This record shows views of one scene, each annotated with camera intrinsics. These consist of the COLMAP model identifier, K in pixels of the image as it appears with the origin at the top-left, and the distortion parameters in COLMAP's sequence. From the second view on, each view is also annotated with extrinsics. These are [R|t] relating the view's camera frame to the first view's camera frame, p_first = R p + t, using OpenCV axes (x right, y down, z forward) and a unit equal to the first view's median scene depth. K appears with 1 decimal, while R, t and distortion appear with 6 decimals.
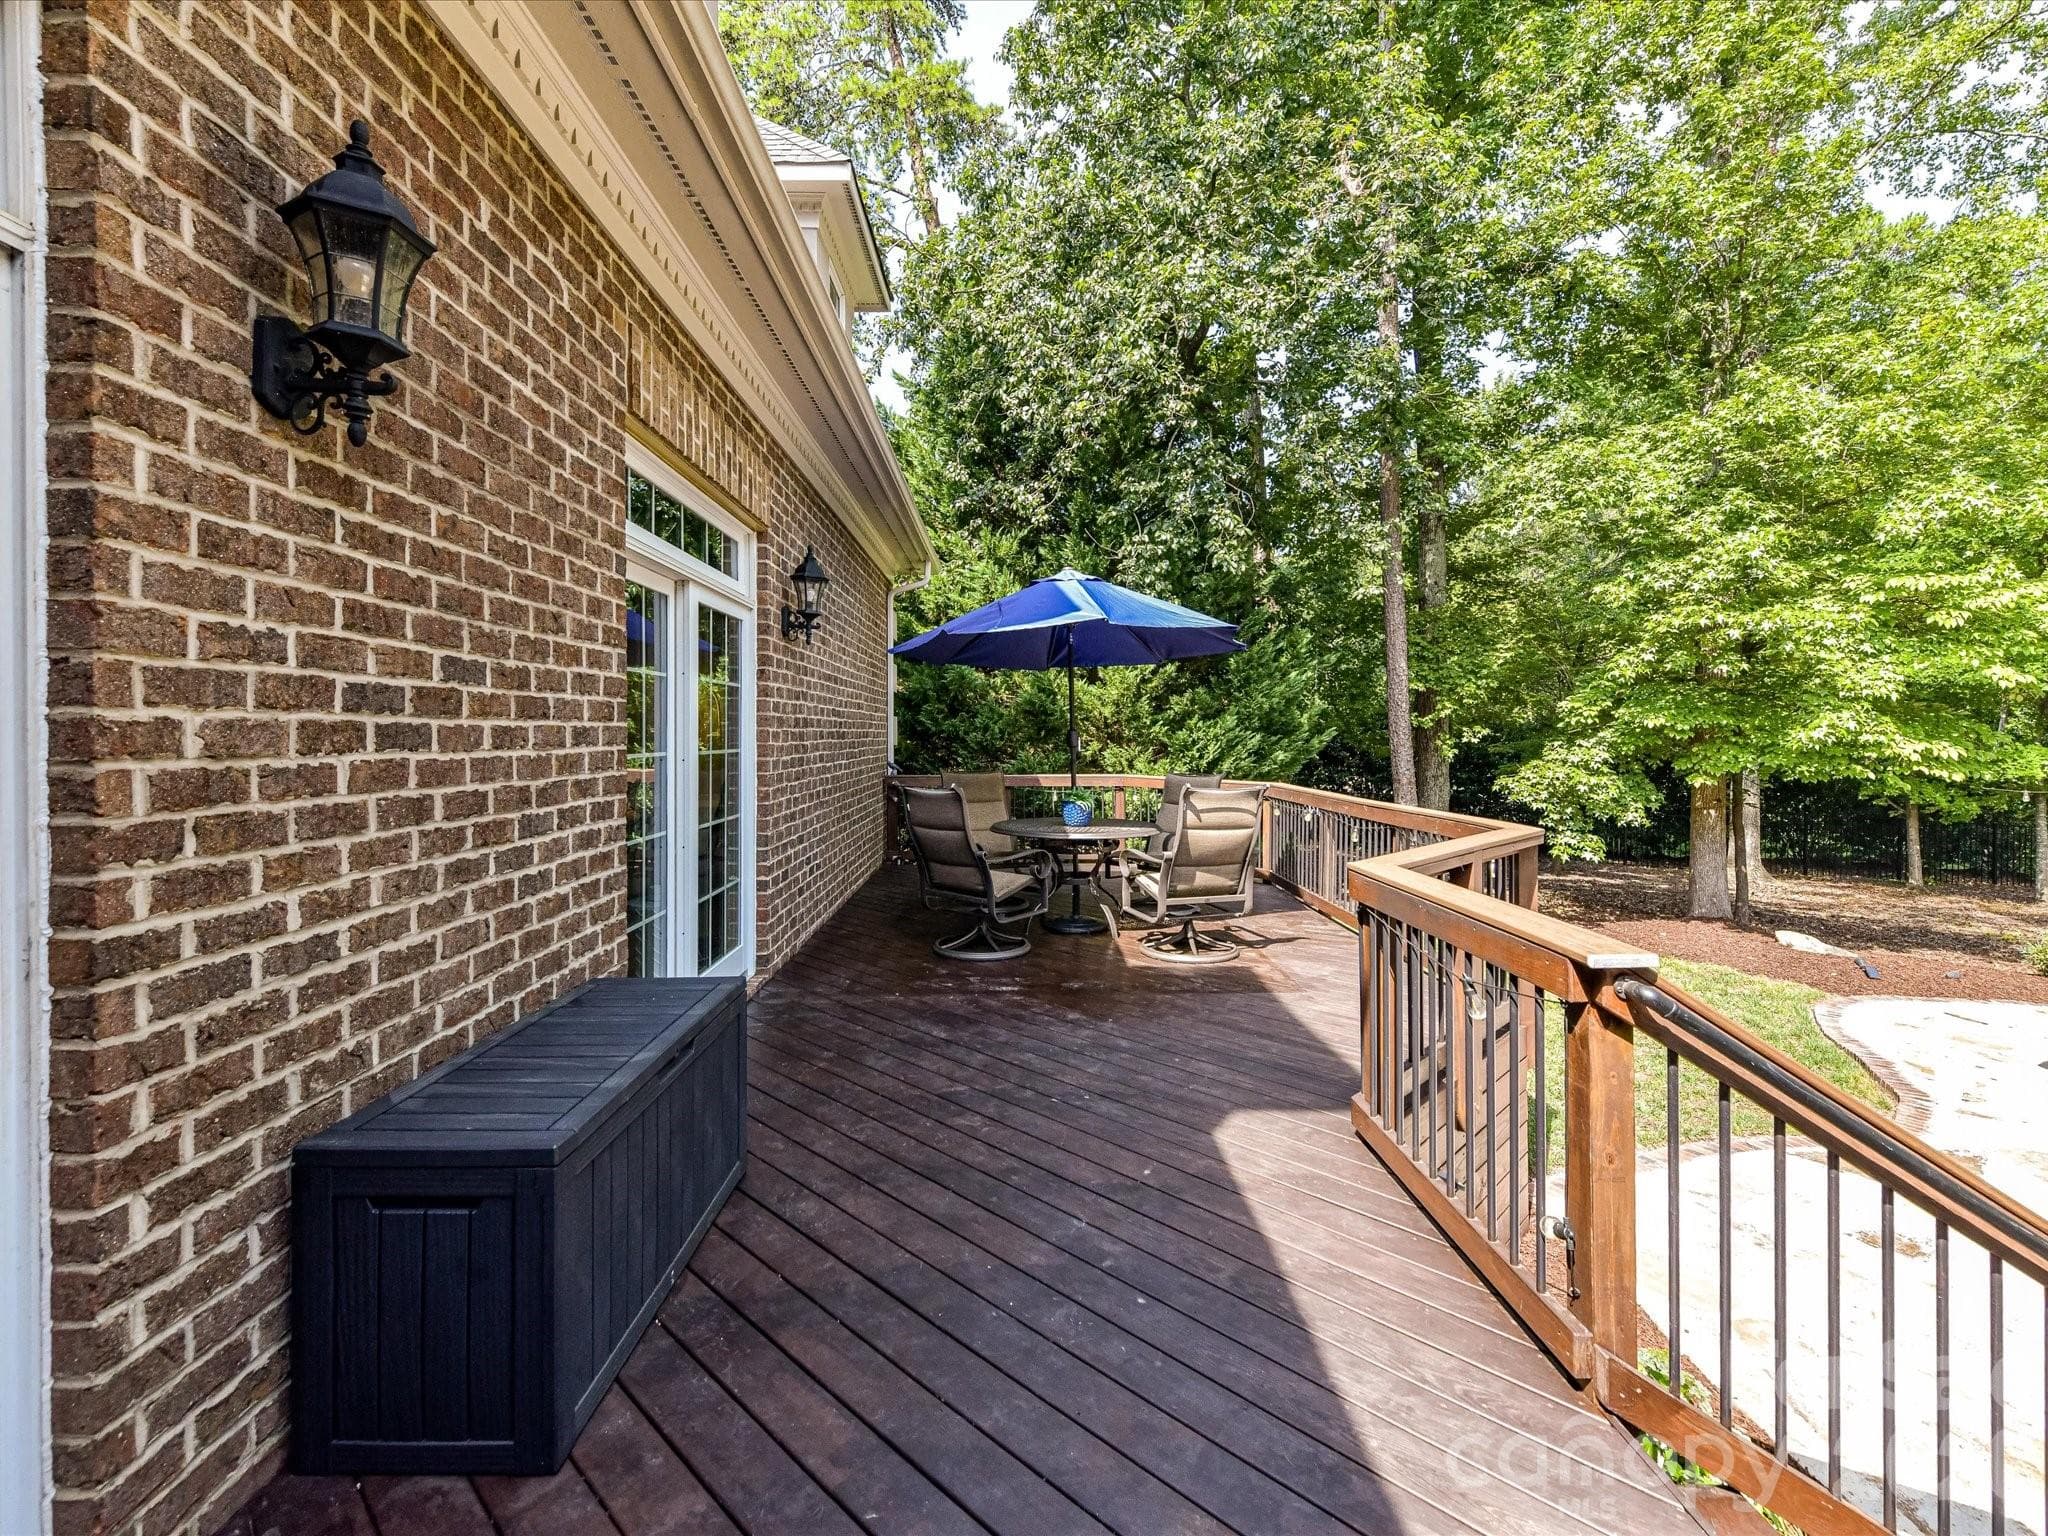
lens RADIAL K [[935.7, 0, 1000.0], [0, 935.7, 719.4], [0, 0, 1]] dist [0.002180, -0.000341]
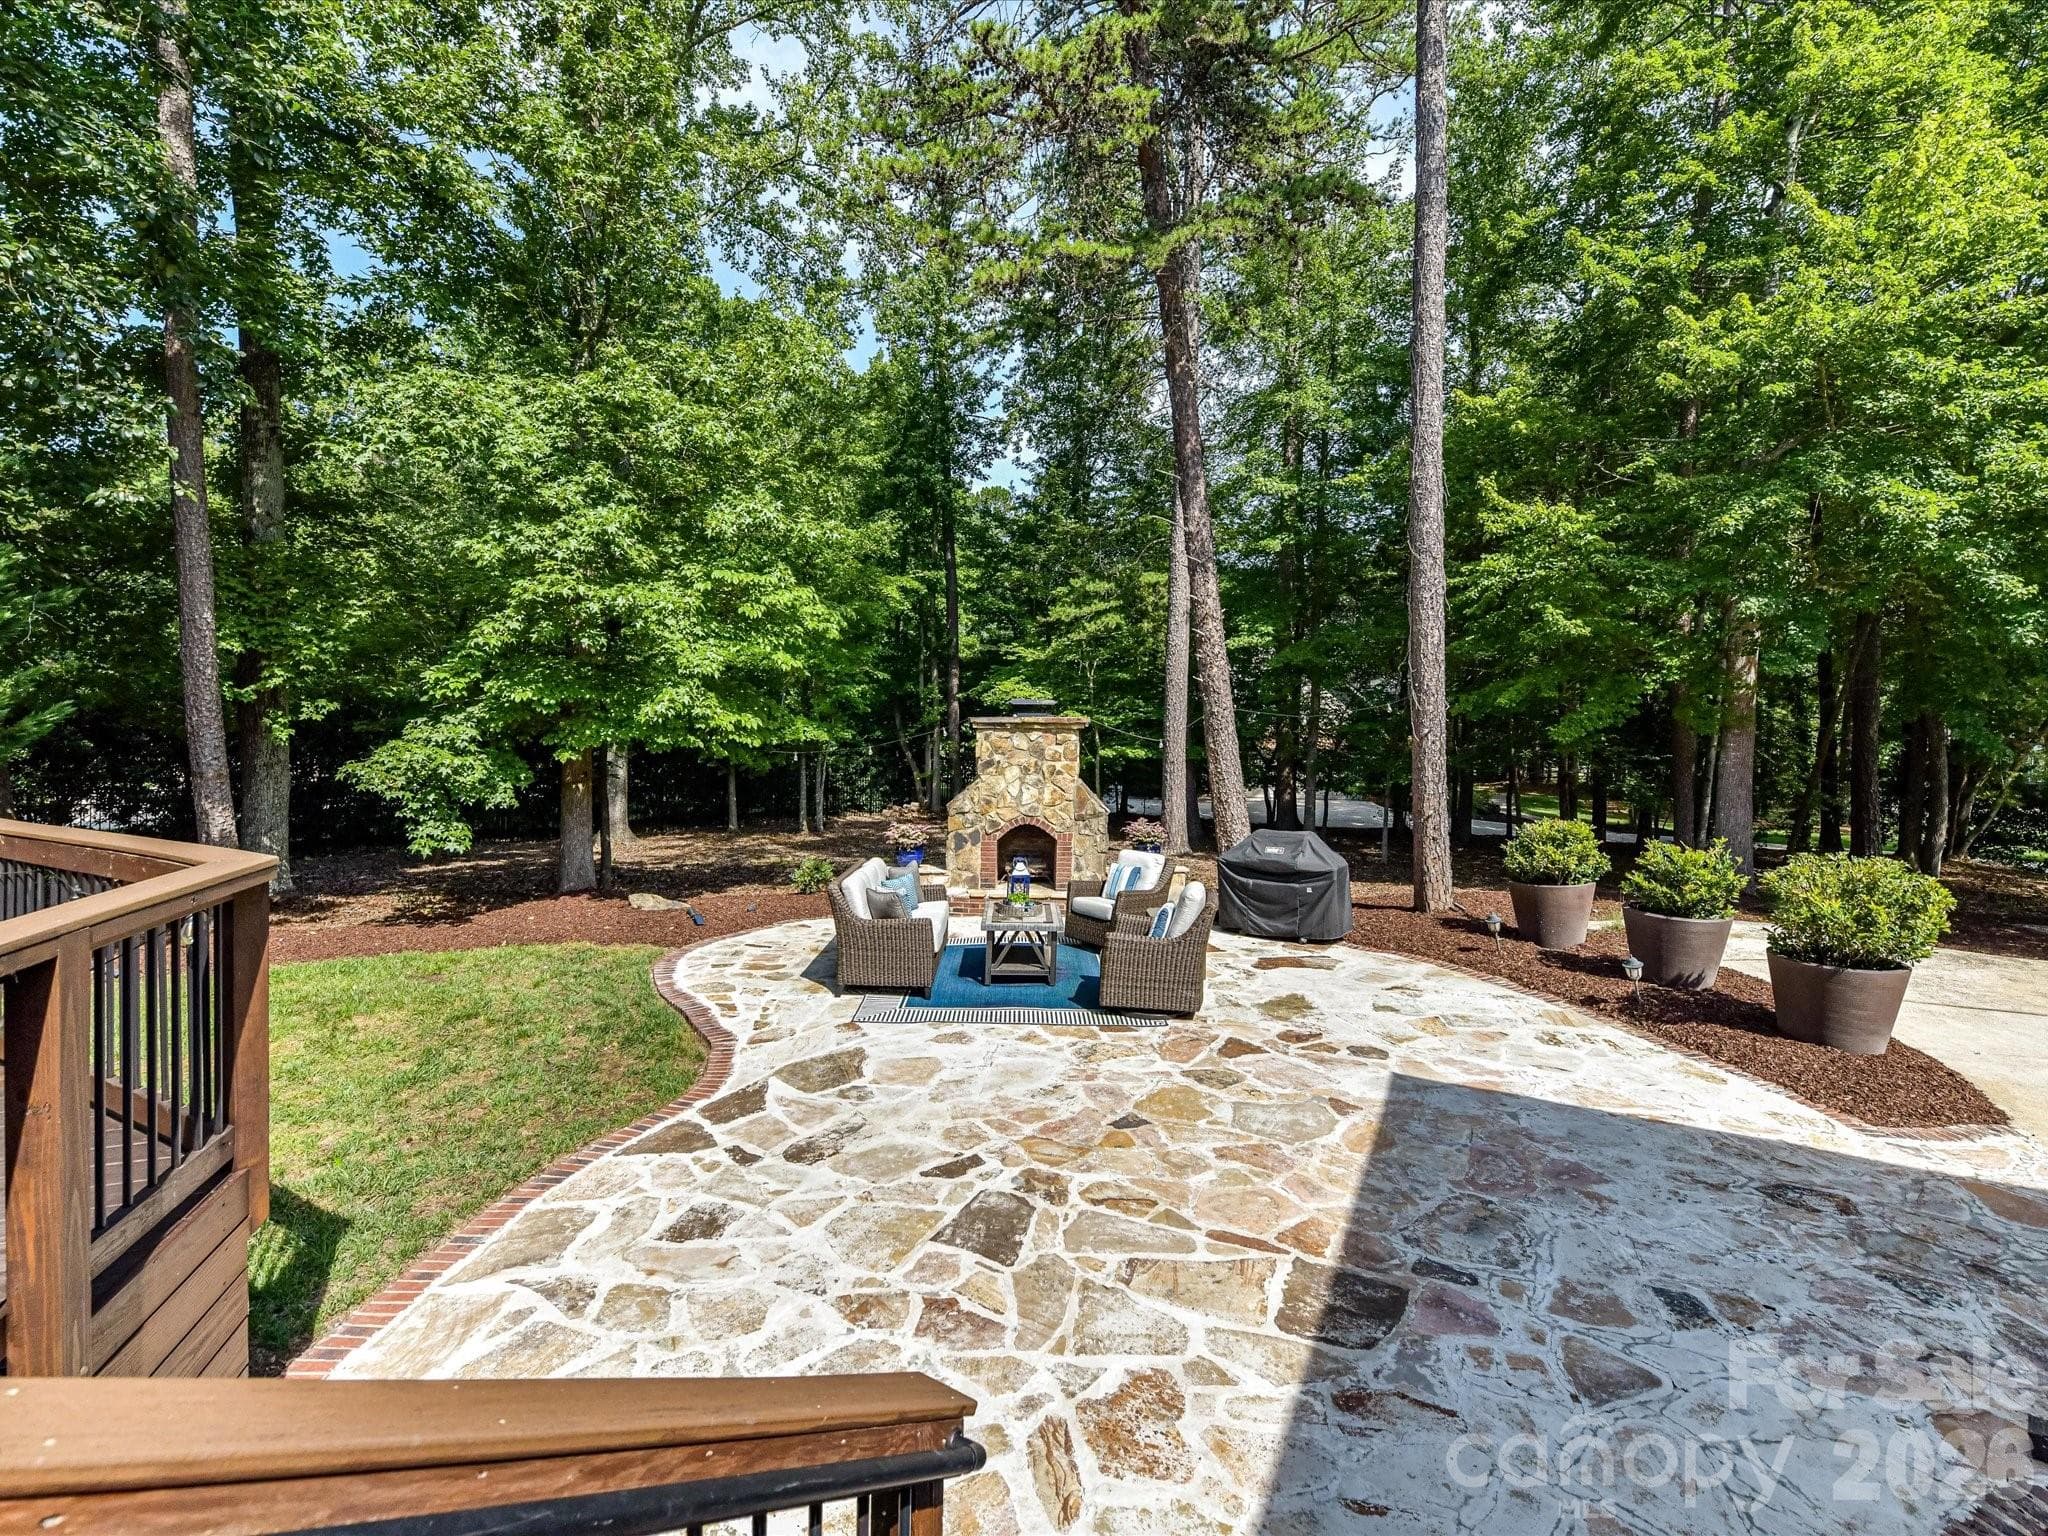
lens RADIAL K [[950.8, 0, 1022.0], [0, 950.8, 701.2], [0, 0, 1]] dist [0.005768, 0.000139]
pose [[0.484914, 0.003545, 0.874554, 0.113300], [-0.009423, 0.999955, 0.001171, 0.002416], [-0.874511, -0.008808, 0.484926, 0.105482]]
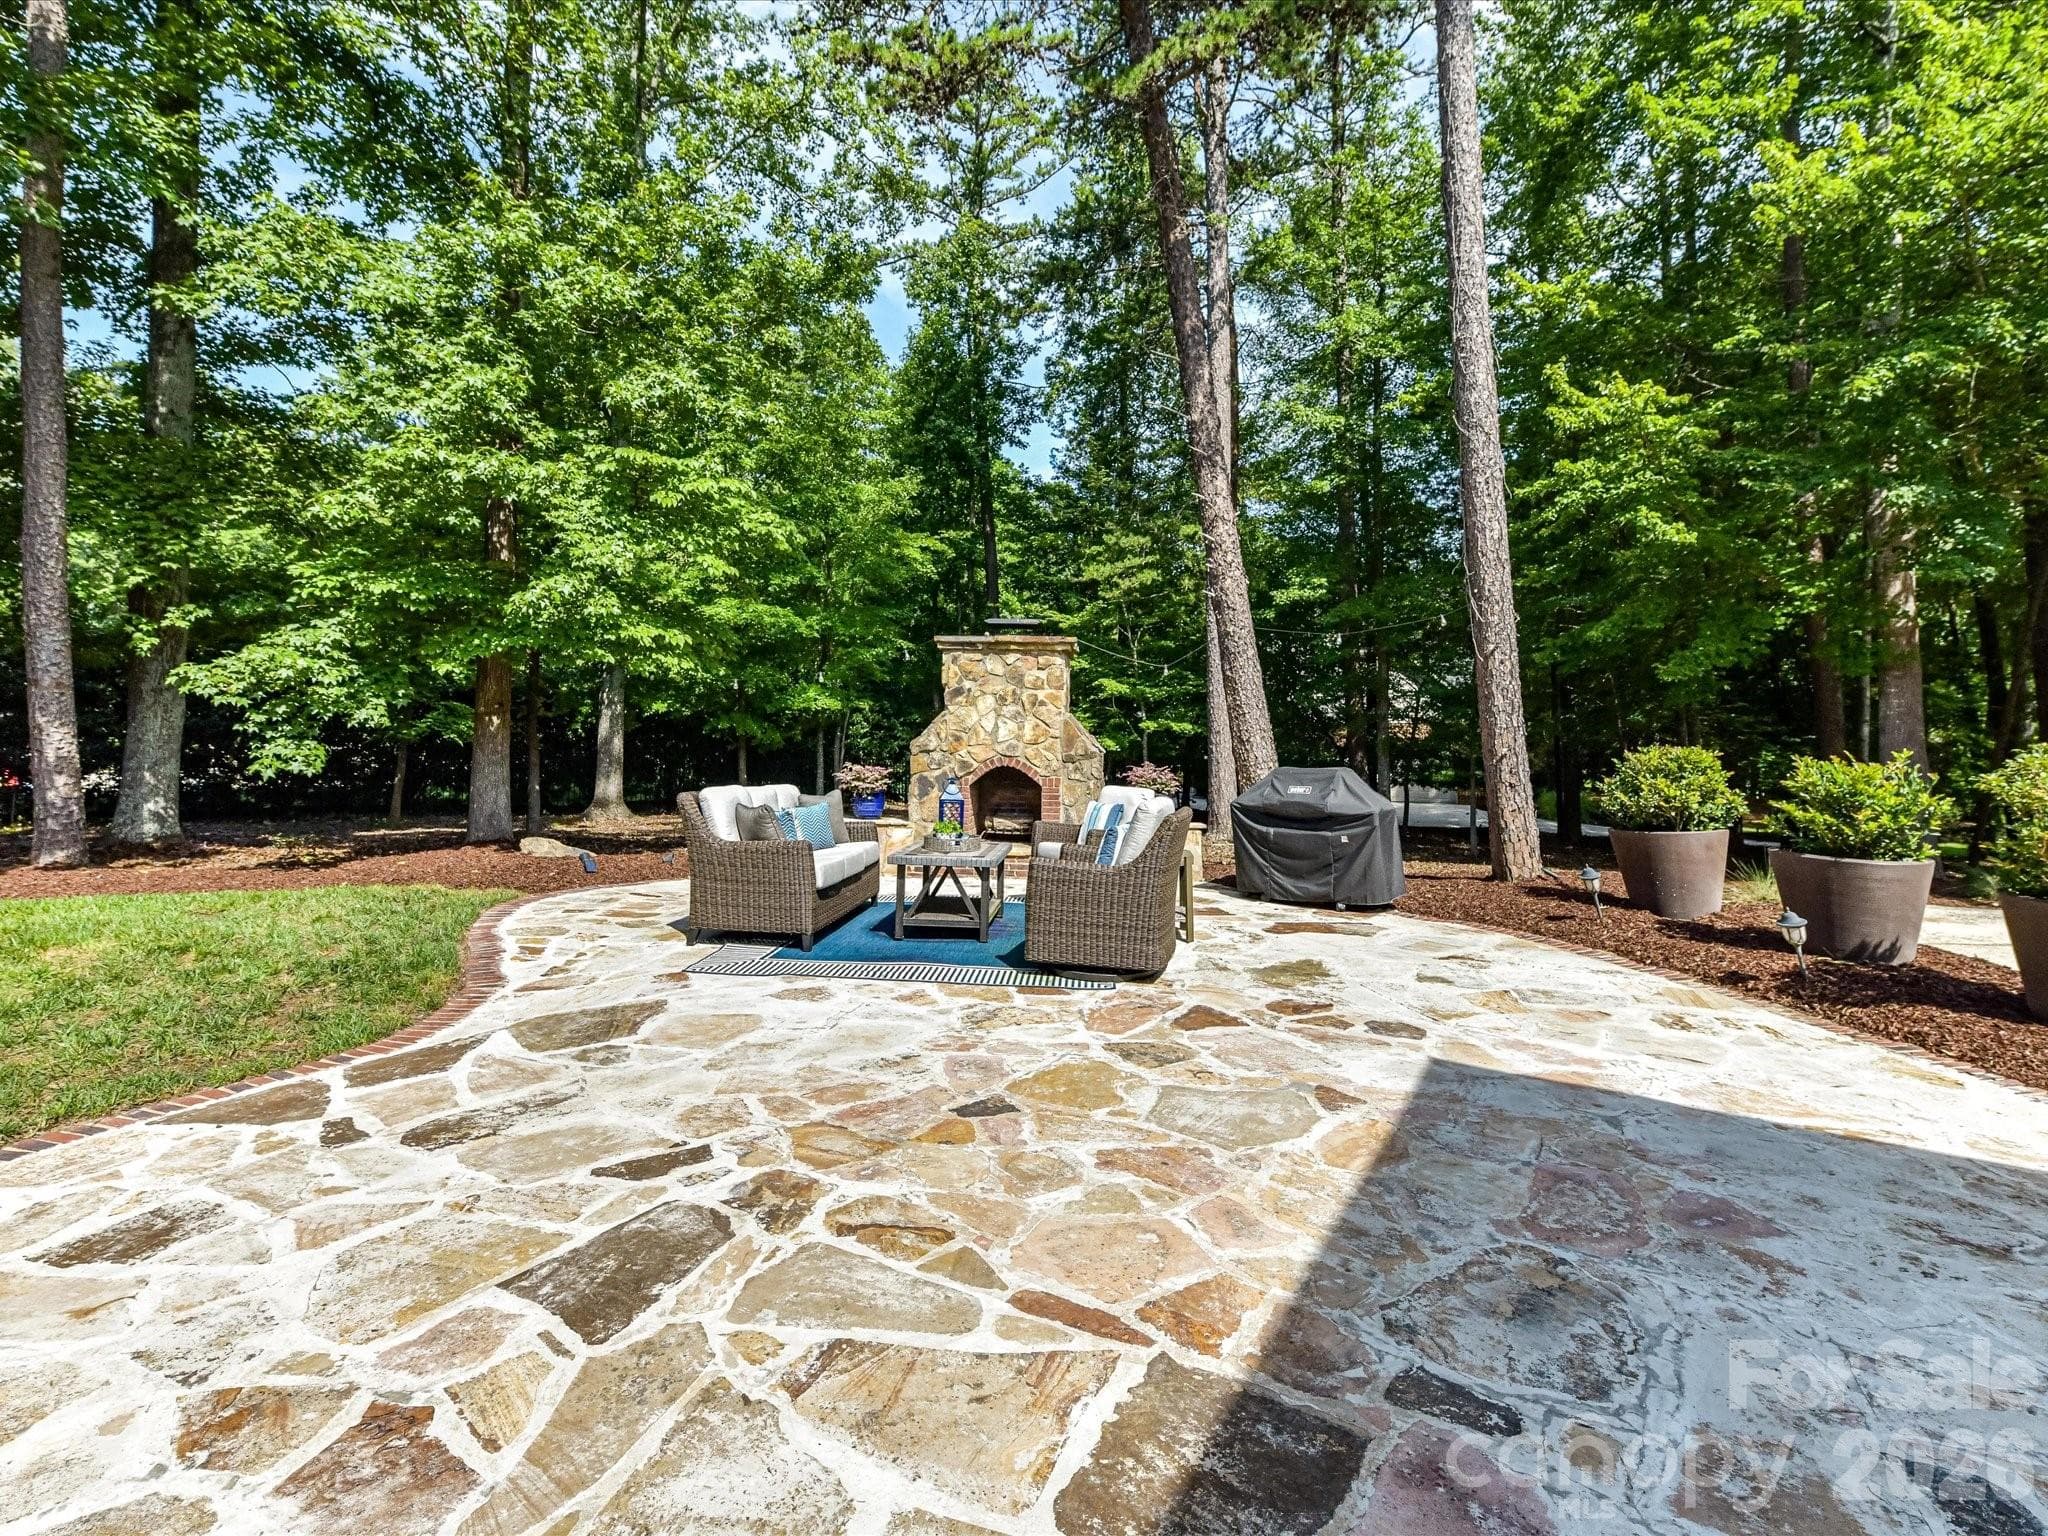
lens RADIAL K [[955.7, 0, 1021.3], [0, 955.7, 600.1], [0, 0, 1]] dist [0.003792, -0.001499]
pose [[0.557776, 0.100436, 0.823892, 0.341000], [-0.006795, 0.993171, -0.116472, 0.109049], [-0.829964, 0.059367, 0.554649, 0.095213]]
